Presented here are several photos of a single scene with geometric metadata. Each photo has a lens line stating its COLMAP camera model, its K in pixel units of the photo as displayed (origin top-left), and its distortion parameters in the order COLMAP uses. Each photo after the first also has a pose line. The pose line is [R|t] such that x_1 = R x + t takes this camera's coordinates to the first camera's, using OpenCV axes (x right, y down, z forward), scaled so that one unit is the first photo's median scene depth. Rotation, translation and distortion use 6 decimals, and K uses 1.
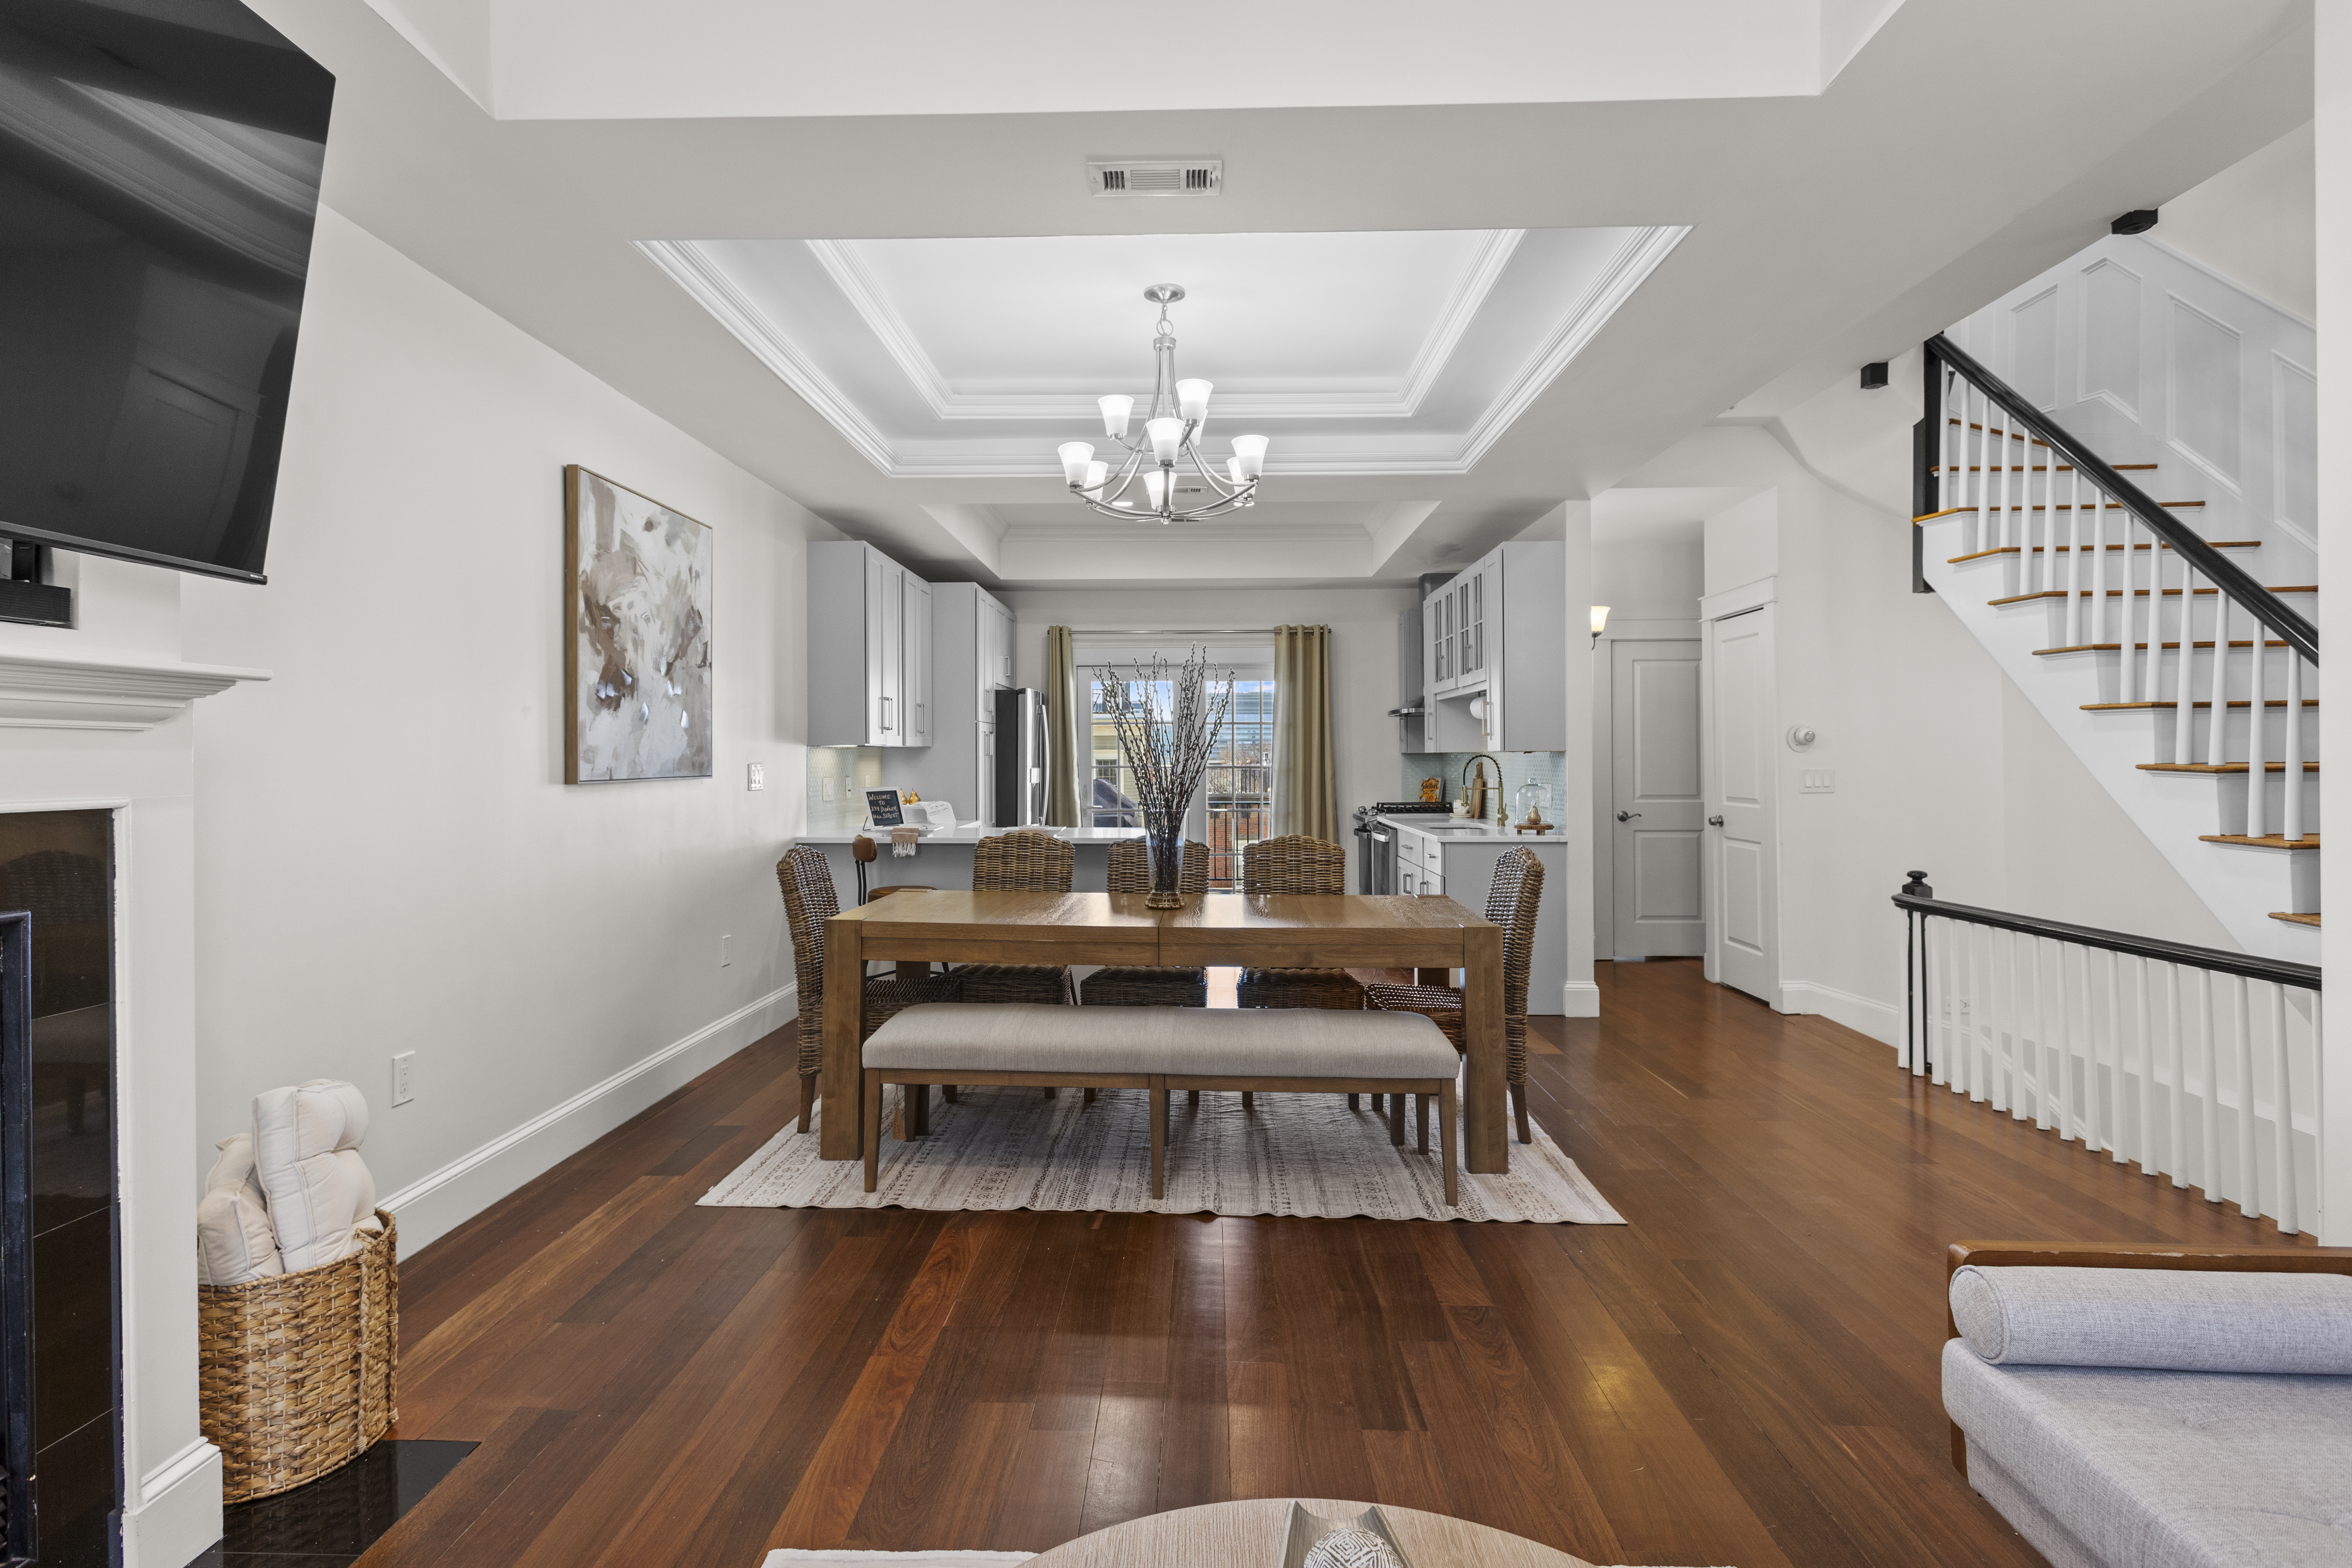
lens RADIAL K [[1164.6, 0, 1158.0], [0, 1164.6, 754.3], [0, 0, 1]] dist [-0.001080, 0.004598]
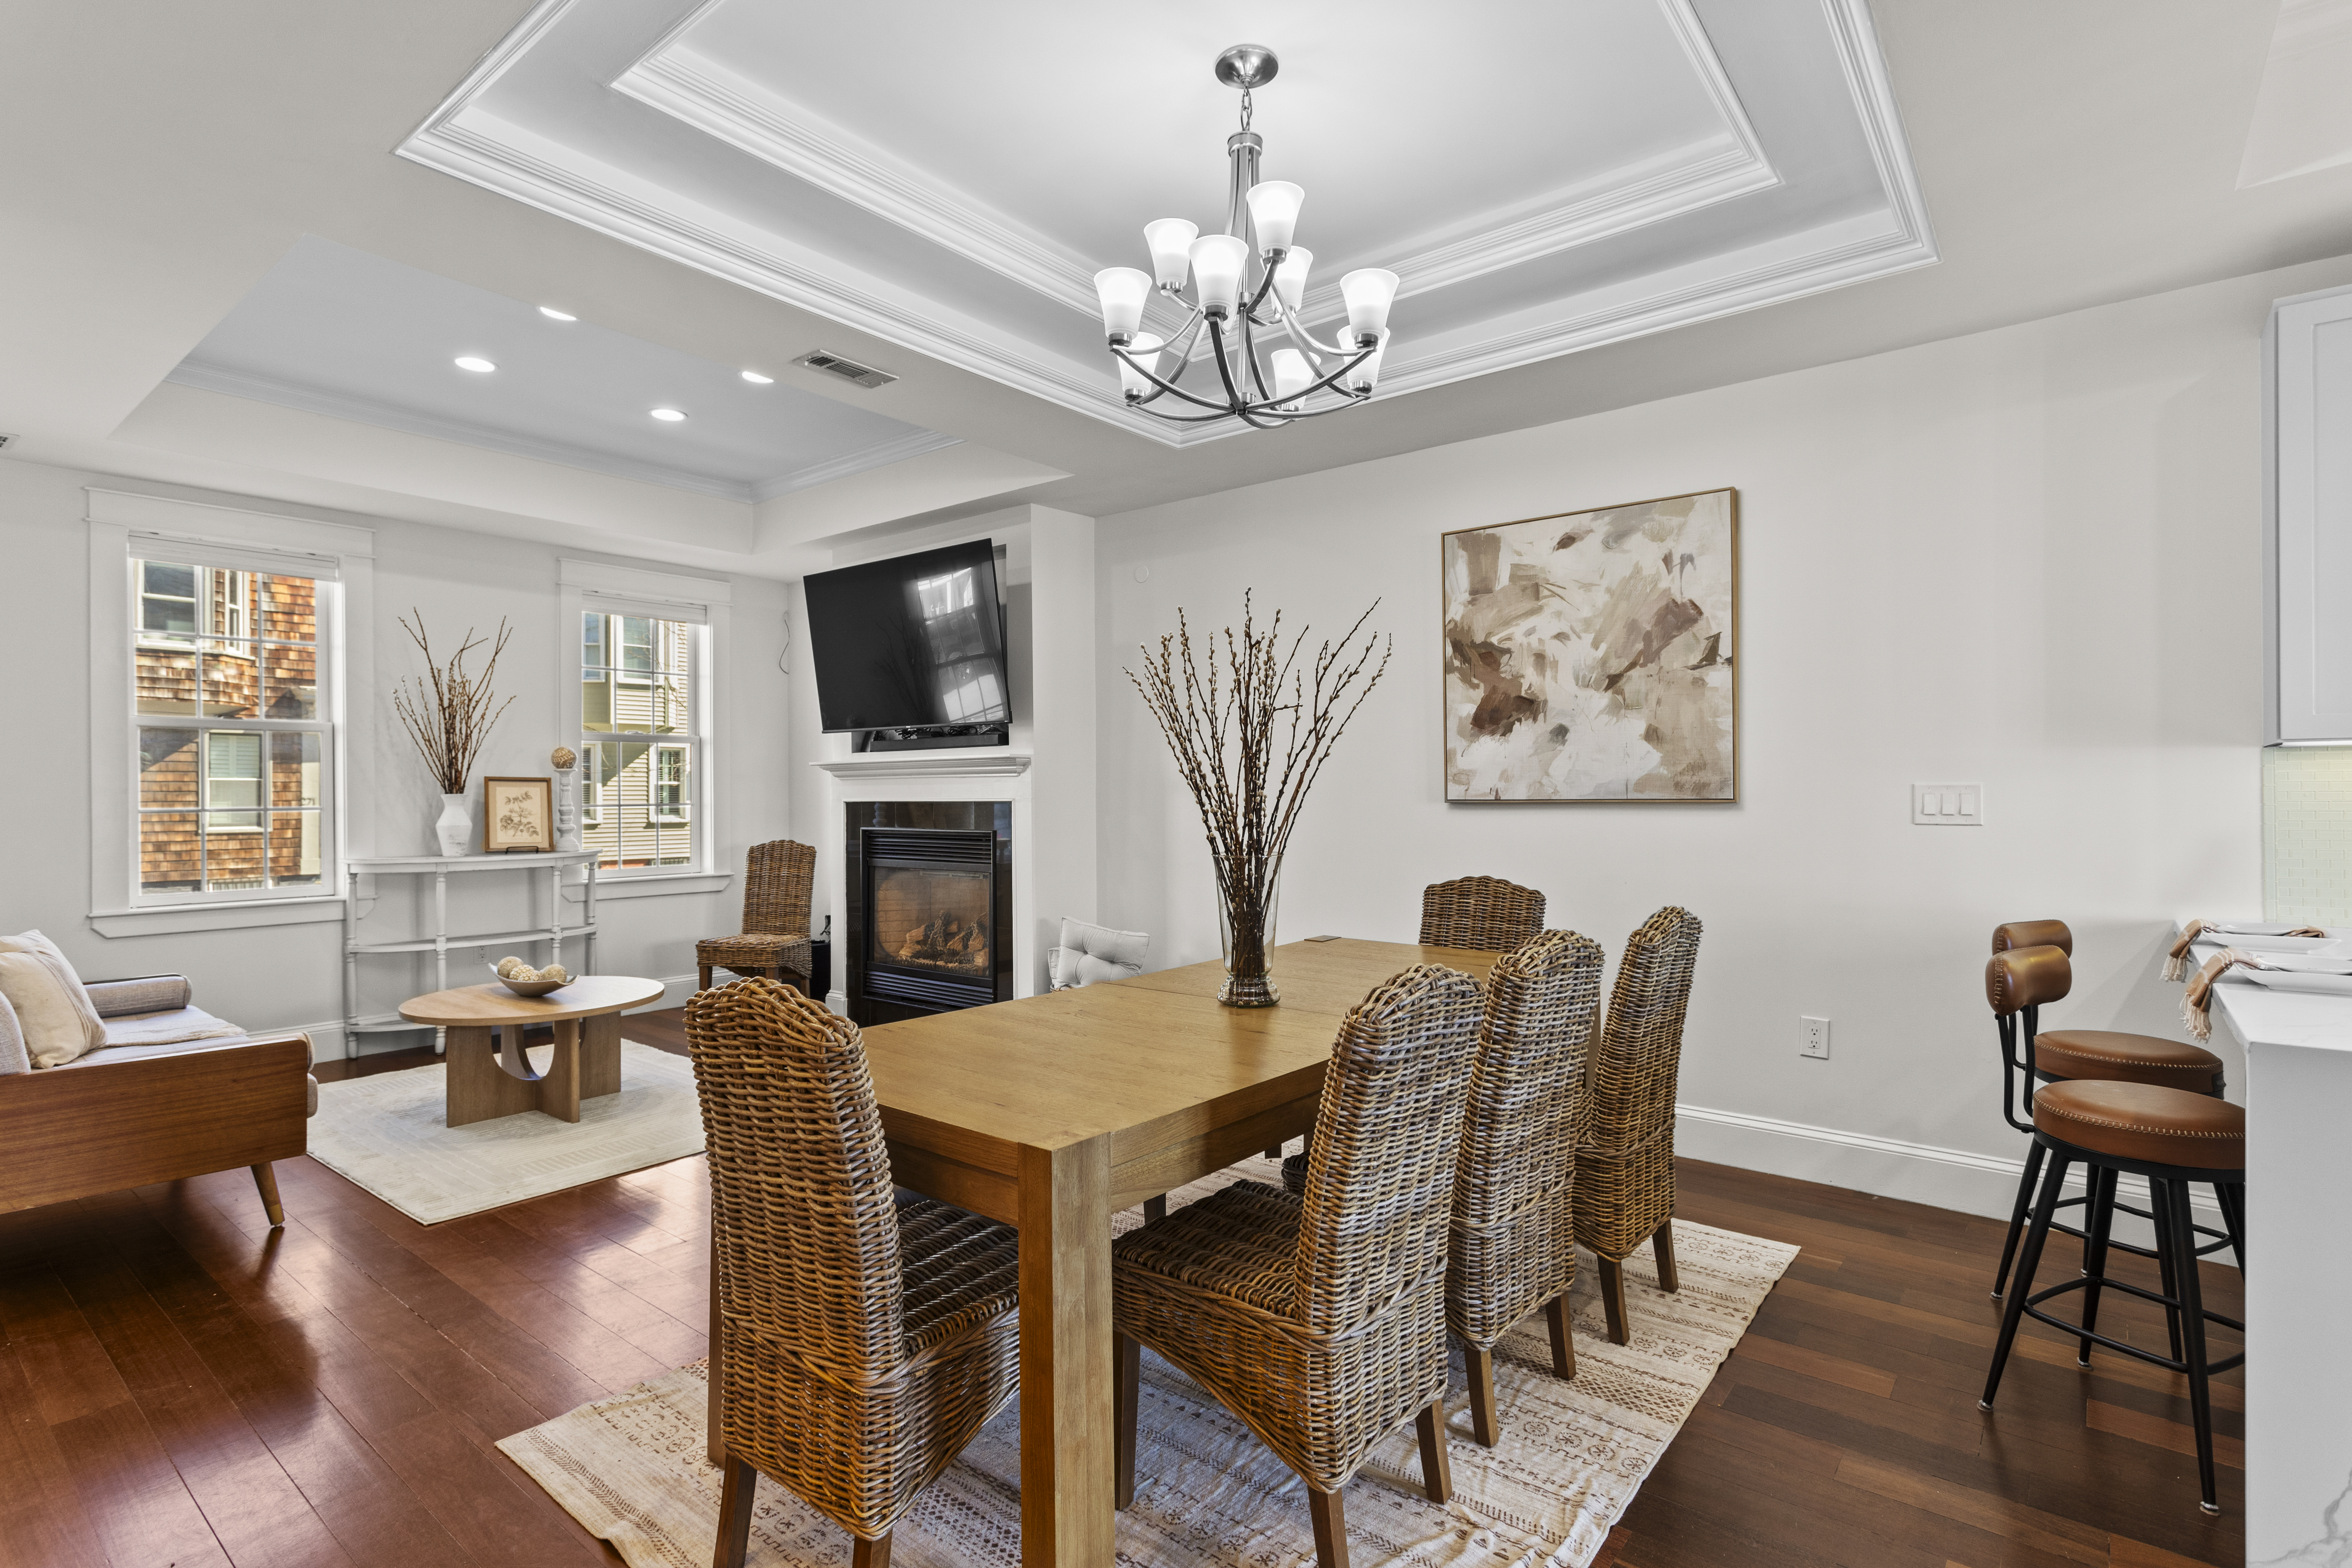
lens RADIAL K [[1144.9, 0, 1174.7], [0, 1144.9, 786.6], [0, 0, 1]] dist [0.003483, 0.001234]
pose [[-0.597599, 0.002133, -0.801792, 0.546923], [0.009566, 0.999944, -0.004470, 0.011082], [0.801738, -0.010341, -0.597586, 1.341271]]
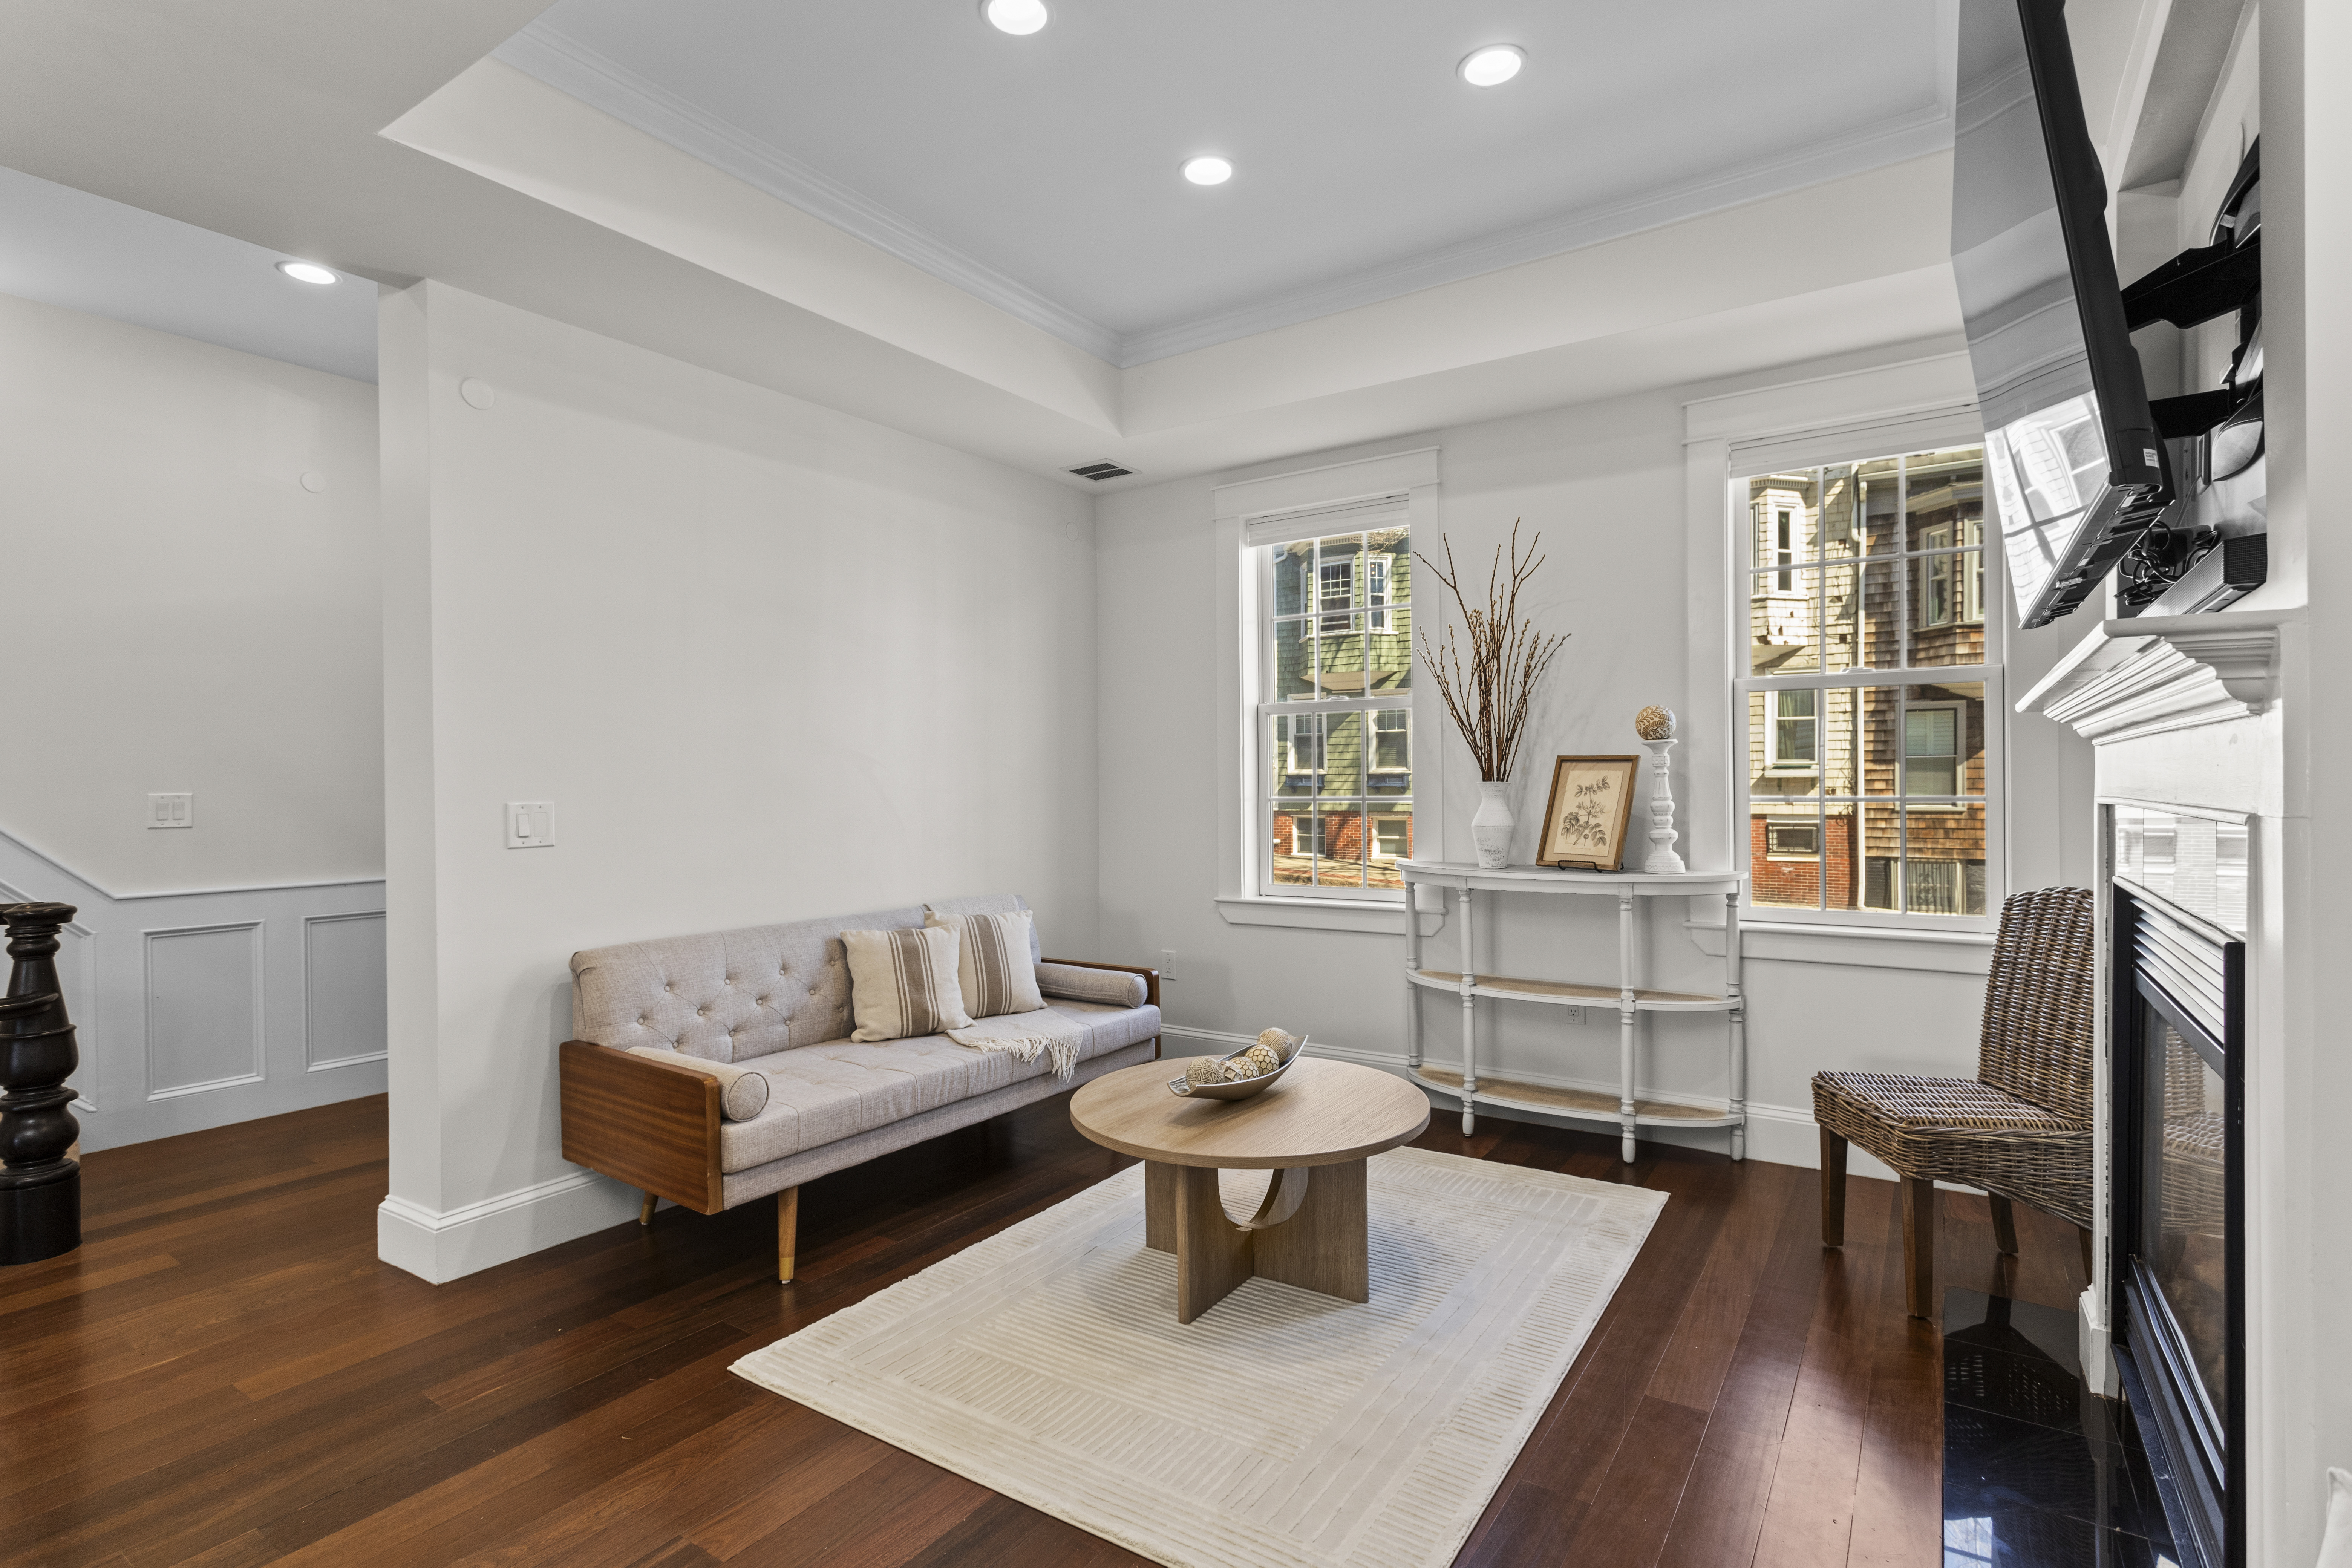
lens RADIAL K [[1127.6, 0, 1182.7], [0, 1127.6, 786.1], [0, 0, 1]] dist [0.009484, 0.000521]
pose [[-0.851892, 0.009459, 0.523633, -0.297614], [0.011020, 0.999939, -0.000135, 0.006733], [-0.523602, 0.005655, -0.851944, 0.813475]]
